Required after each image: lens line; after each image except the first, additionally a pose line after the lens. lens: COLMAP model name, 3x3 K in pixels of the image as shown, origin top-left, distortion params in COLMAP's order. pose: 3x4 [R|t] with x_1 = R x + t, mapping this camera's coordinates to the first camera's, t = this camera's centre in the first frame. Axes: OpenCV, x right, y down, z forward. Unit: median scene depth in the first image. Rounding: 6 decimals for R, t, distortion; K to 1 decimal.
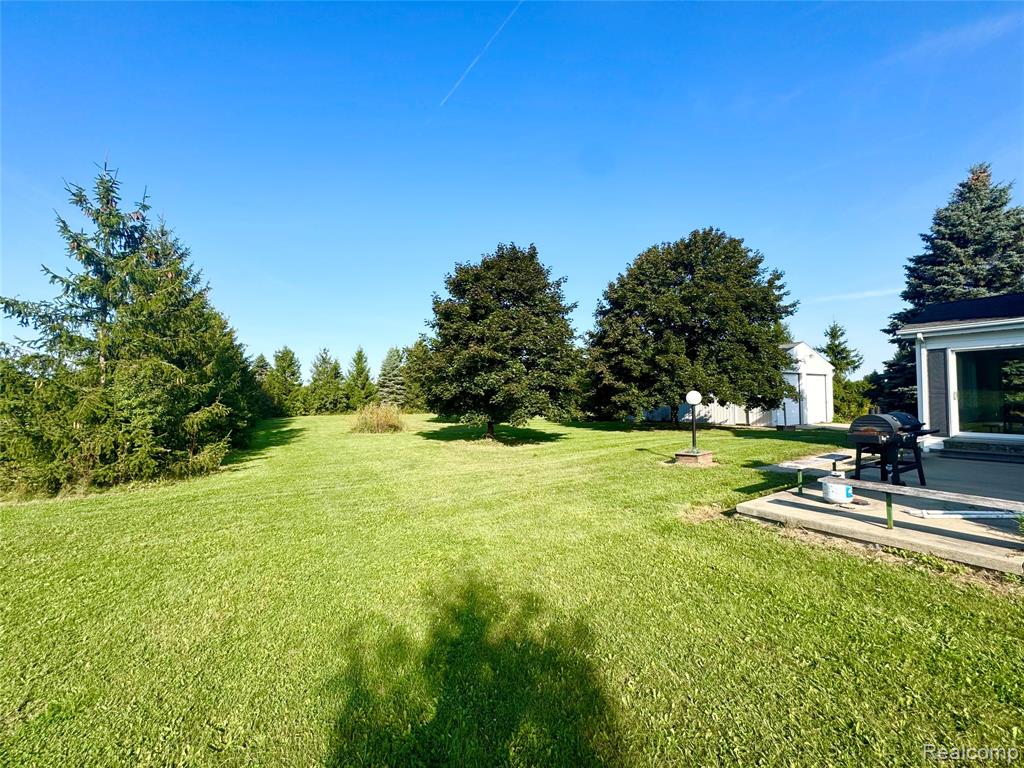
lens RADIAL K [[407.5, 0, 512.0], [0, 407.5, 384.0], [0, 0, 1]] dist [-0.003214, 0.000441]
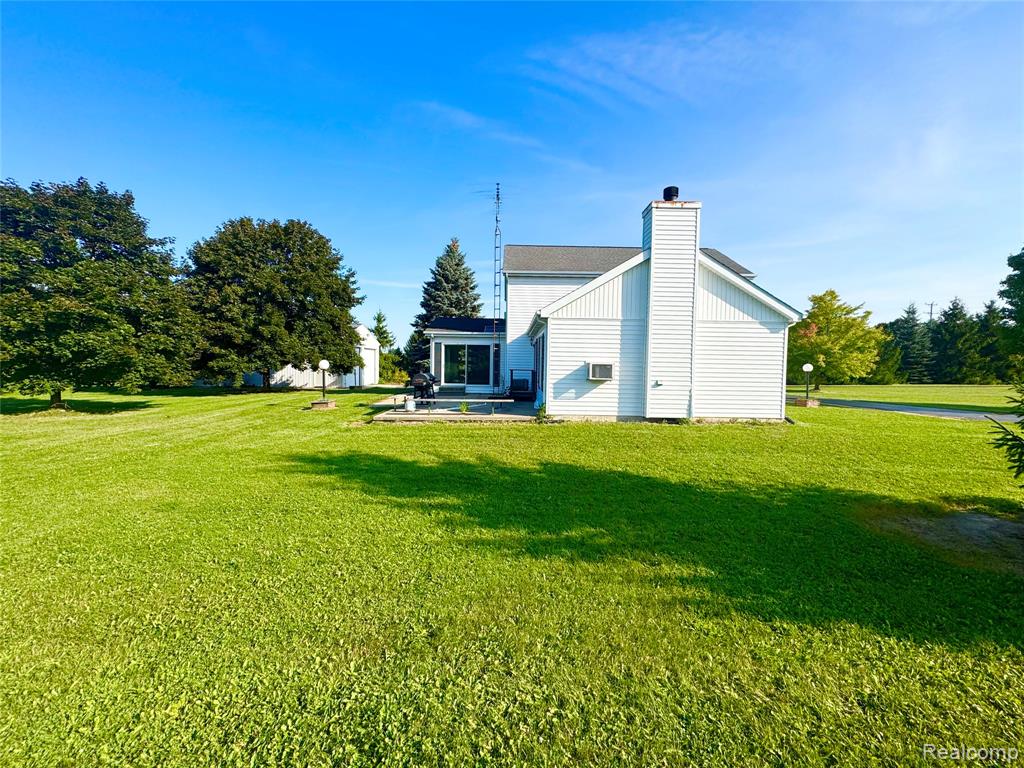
lens RADIAL K [[407.5, 0, 512.0], [0, 407.5, 384.0], [0, 0, 1]] dist [-0.003214, 0.000441]
pose [[0.531622, -0.022625, 0.846680, -0.214730], [-0.045512, 0.997436, 0.055230, -0.004210], [-0.845758, -0.067895, 0.529229, -0.178001]]
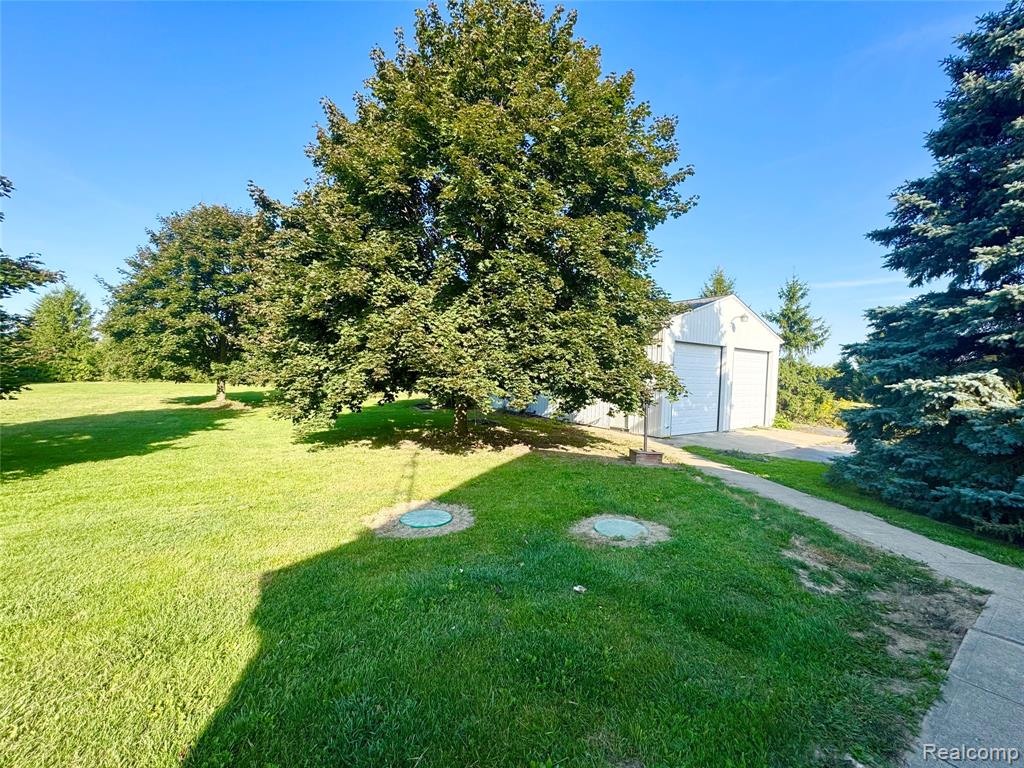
lens RADIAL K [[407.5, 0, 512.0], [0, 407.5, 384.0], [0, 0, 1]] dist [-0.003214, 0.000441]
pose [[0.998000, 0.040156, 0.048830, 0.503574], [-0.043312, 0.996920, 0.065381, 0.004235], [-0.046054, -0.067365, 0.996665, 0.563137]]
